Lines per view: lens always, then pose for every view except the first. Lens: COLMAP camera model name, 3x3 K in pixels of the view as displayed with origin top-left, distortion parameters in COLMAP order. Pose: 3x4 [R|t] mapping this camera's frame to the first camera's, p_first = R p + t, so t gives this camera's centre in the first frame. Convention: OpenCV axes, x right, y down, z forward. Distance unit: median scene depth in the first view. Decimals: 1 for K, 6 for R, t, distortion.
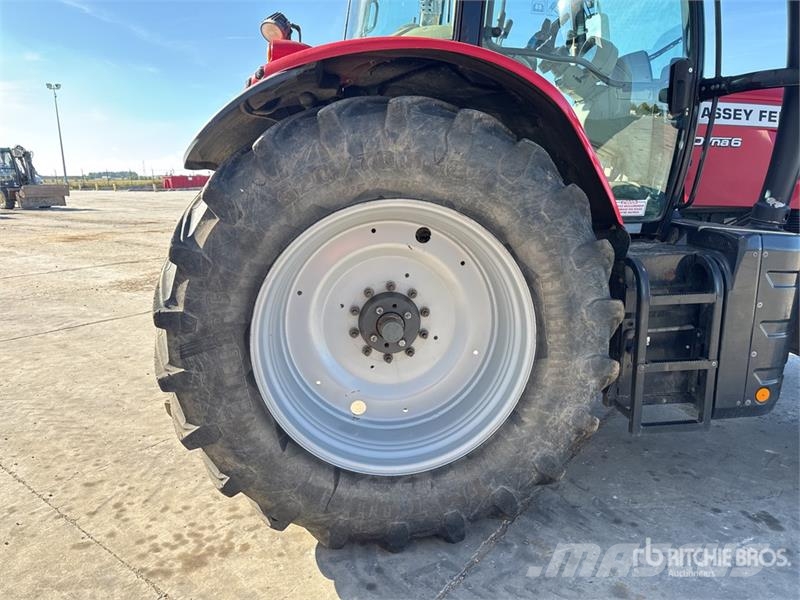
lens RADIAL K [[560.8, 0, 394.6], [0, 560.8, 315.1], [0, 0, 1]] dist [0.035395, -0.045840]
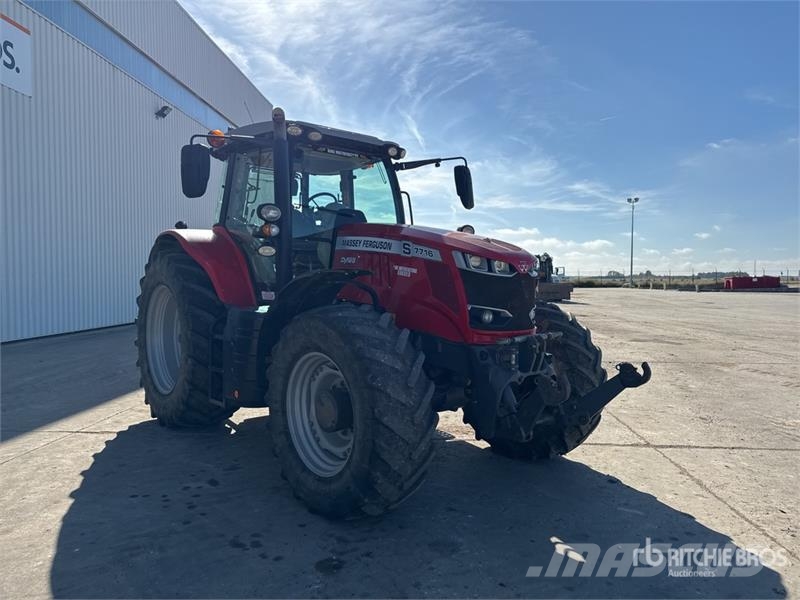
lens RADIAL K [[560.8, 0, 401.3], [0, 560.8, 303.8], [0, 0, 1]] dist [0.035395, -0.045840]
pose [[0.576933, 0.053866, -0.815013, 2.889241], [-0.208817, 0.974391, -0.083418, -0.126788], [0.789648, 0.218315, 0.573406, 0.349130]]
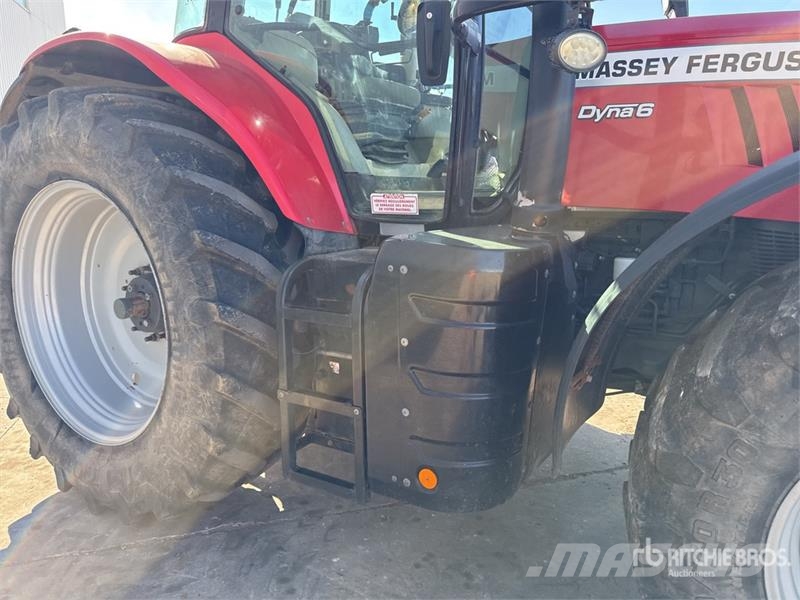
lens RADIAL K [[560.8, 0, 399.4], [0, 560.8, 299.9], [0, 0, 1]] dist [0.035395, -0.045840]
pose [[0.804787, 0.128228, -0.579547, 1.152287], [-0.148697, 0.988806, 0.012292, -0.085552], [0.574636, 0.076285, 0.814846, 0.486980]]
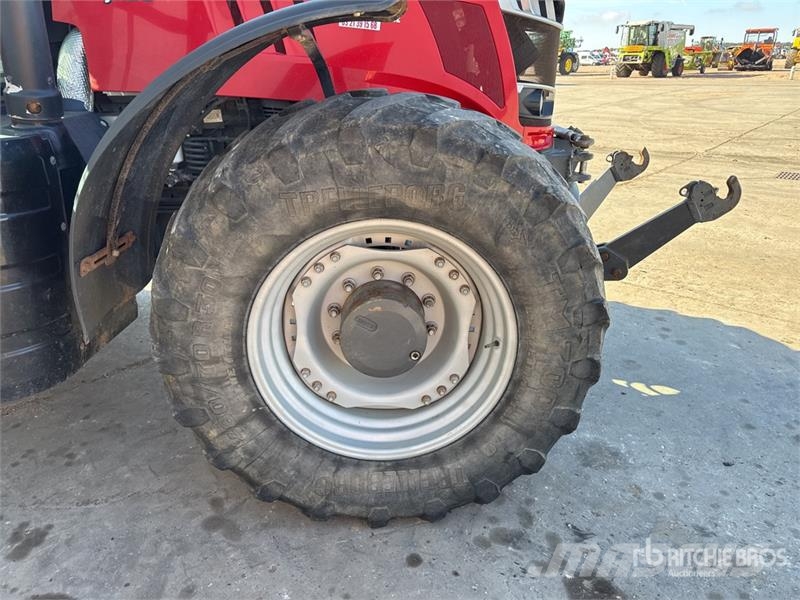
lens RADIAL K [[560.8, 0, 402.6], [0, 560.8, 299.4], [0, 0, 1]] dist [0.035395, -0.045840]
pose [[0.997011, 0.031578, -0.070505, 1.422313], [-0.020327, 0.987716, 0.154932, -0.080968], [0.074532, -0.153035, 0.985406, 0.445154]]
